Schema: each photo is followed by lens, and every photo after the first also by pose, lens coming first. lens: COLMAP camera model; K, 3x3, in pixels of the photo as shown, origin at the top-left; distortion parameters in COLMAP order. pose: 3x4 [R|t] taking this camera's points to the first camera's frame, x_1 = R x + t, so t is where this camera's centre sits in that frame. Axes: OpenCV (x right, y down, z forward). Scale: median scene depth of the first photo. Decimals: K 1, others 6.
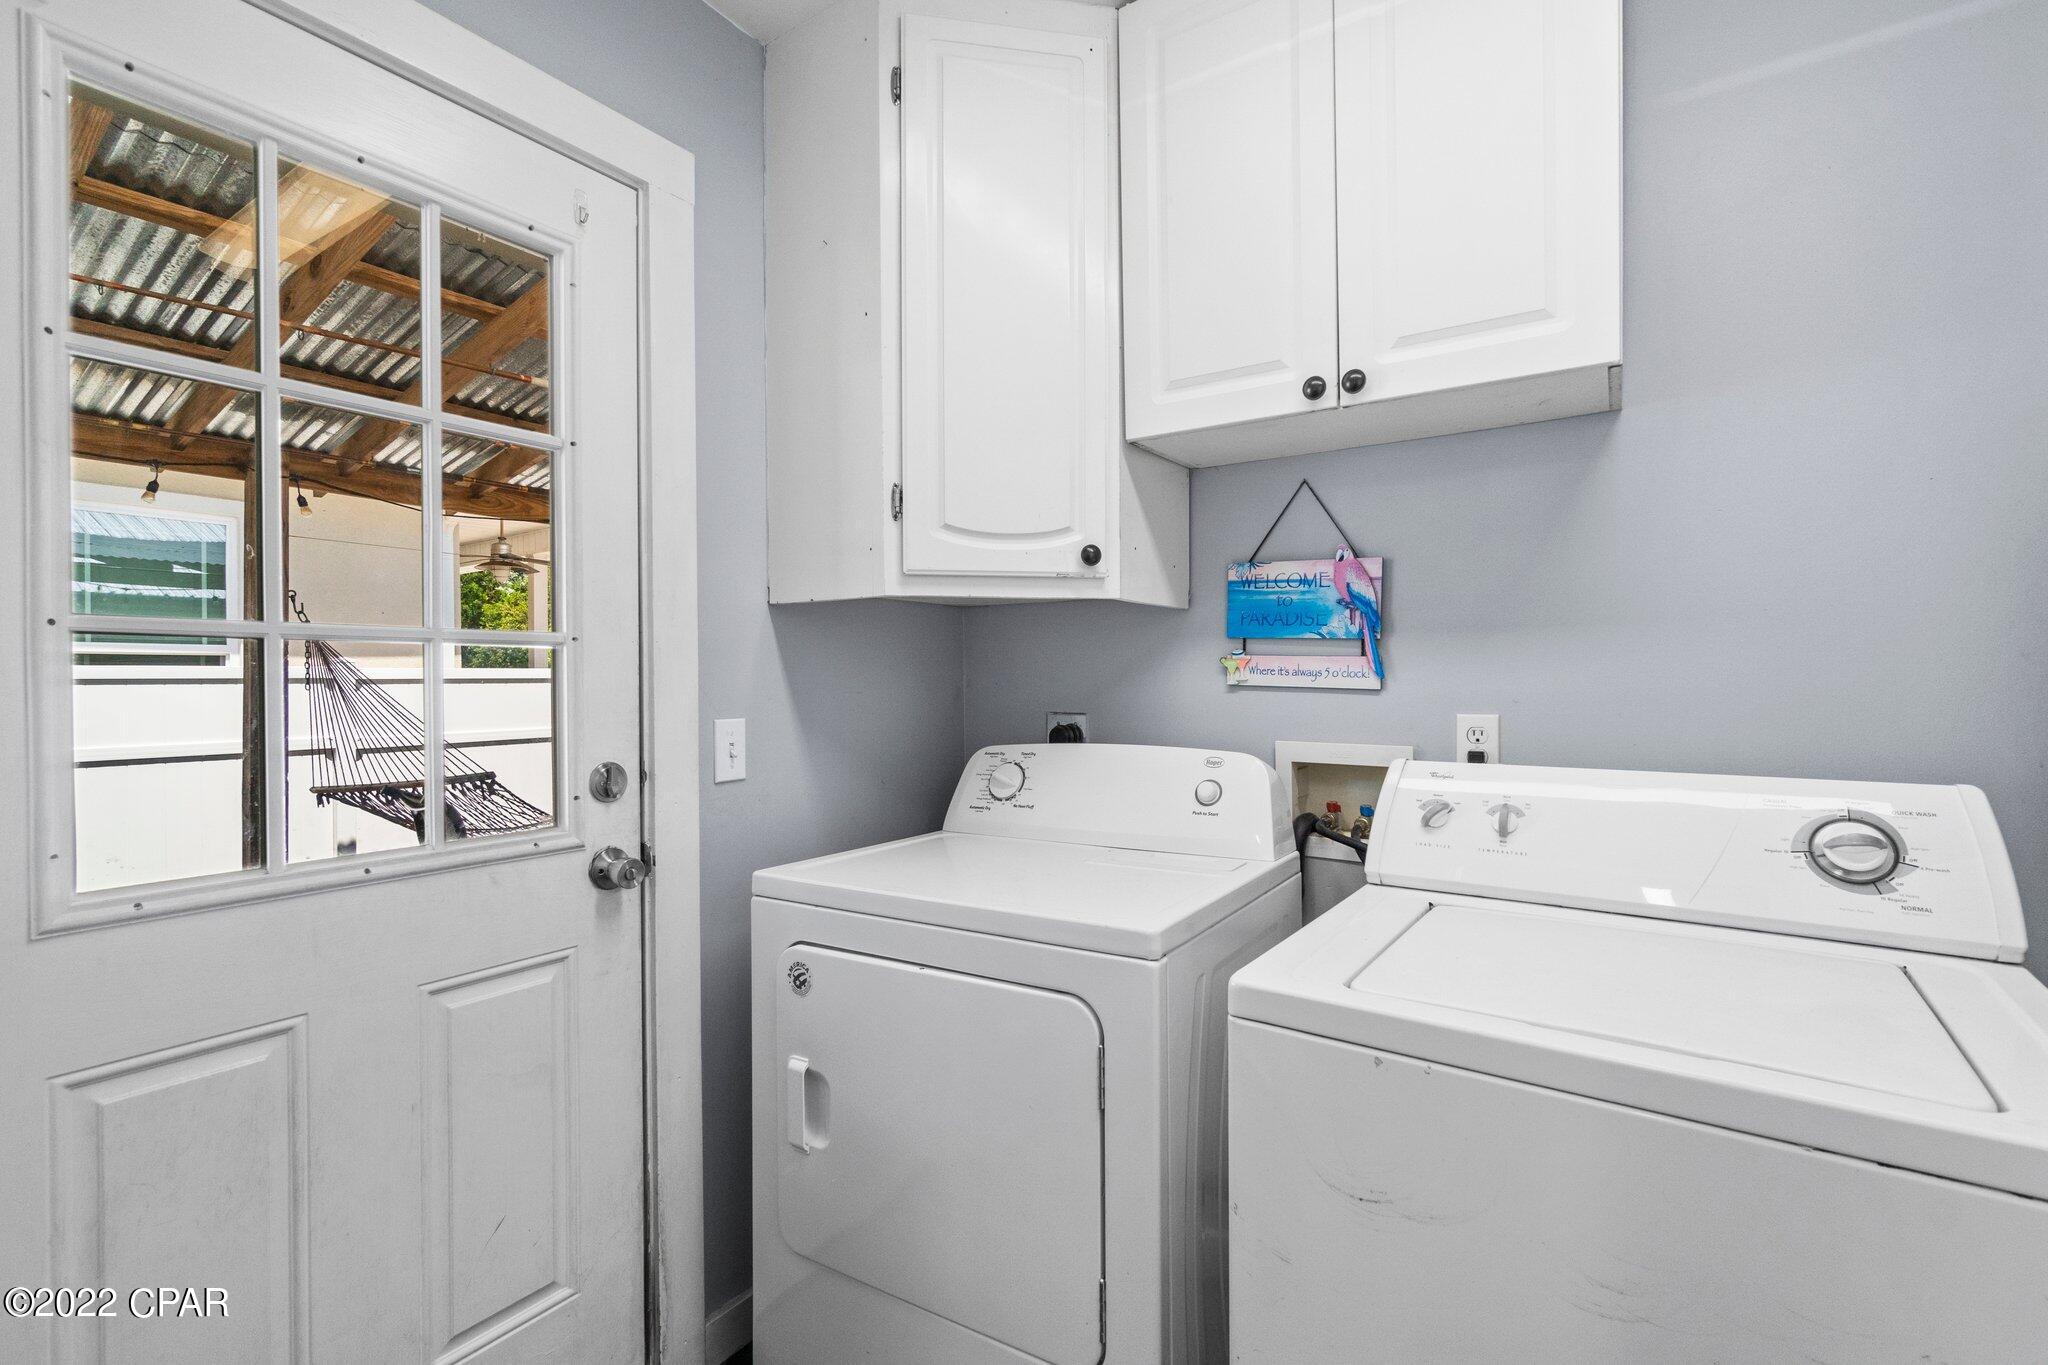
lens RADIAL K [[896.3, 0, 1026.7], [0, 896.3, 679.7], [0, 0, 1]] dist [-0.003331, -0.000449]
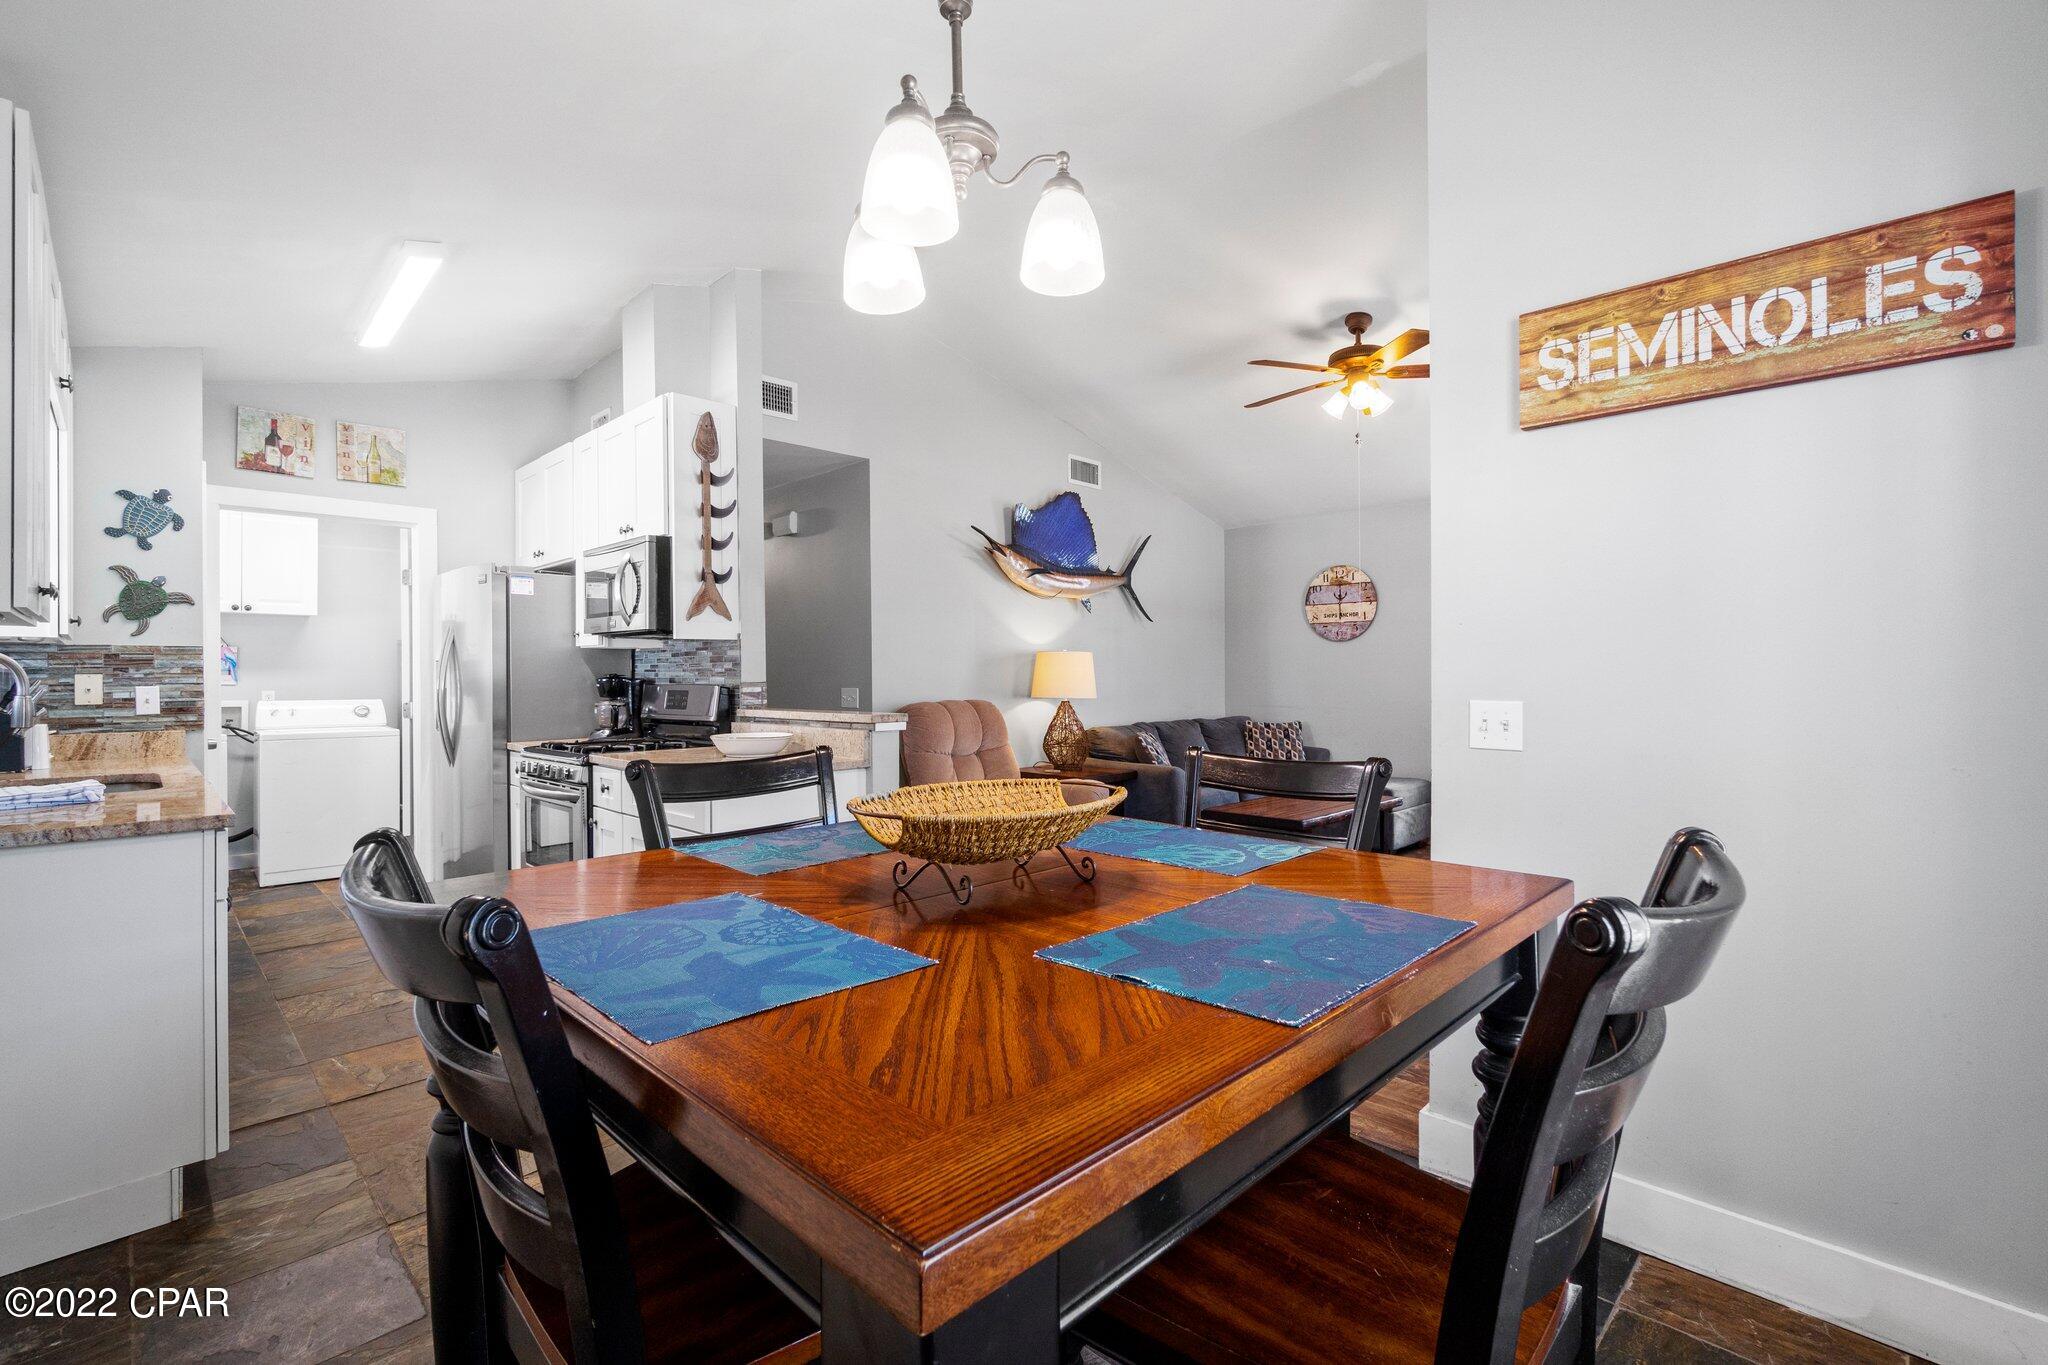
lens RADIAL K [[896.3, 0, 1026.7], [0, 896.3, 679.7], [0, 0, 1]] dist [-0.003331, -0.000449]
pose [[0.175404, -0.001820, 0.984495, -2.488076], [0.012265, 0.999925, -0.000336, 0.030207], [-0.984420, 0.012134, 0.175414, -2.634321]]
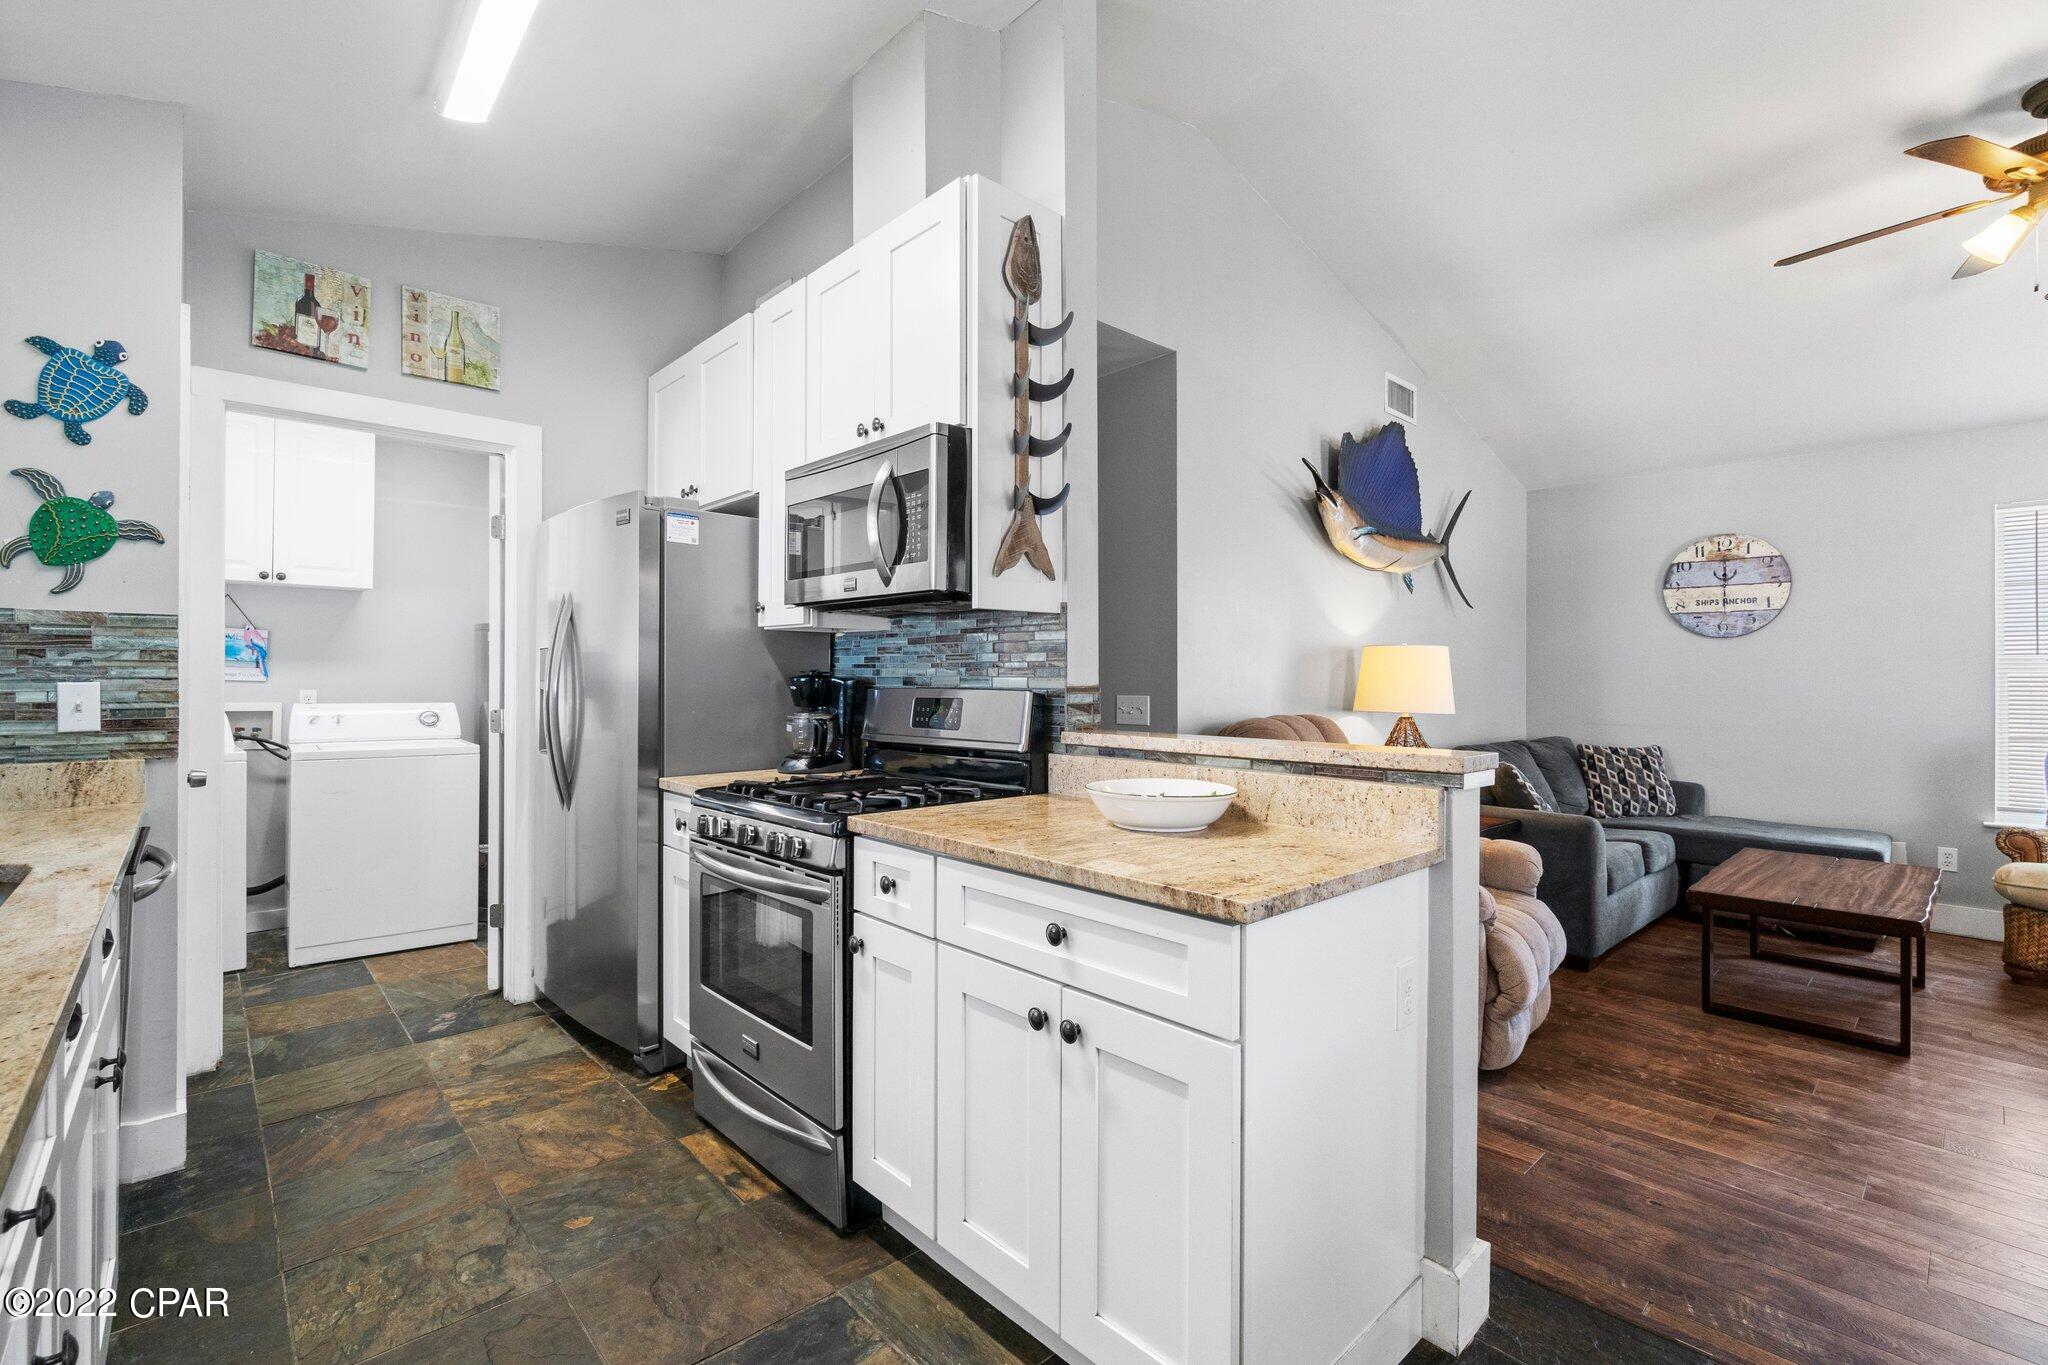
lens RADIAL K [[900.7, 0, 1024.0], [0, 900.7, 682.5], [0, 0, 1]] dist [-0.003815, -0.000278]
pose [[0.221286, 0.002243, 0.975206, -1.650800], [0.001722, 0.999995, -0.002690, 0.025336], [-0.975207, 0.002275, 0.221281, -1.706930]]
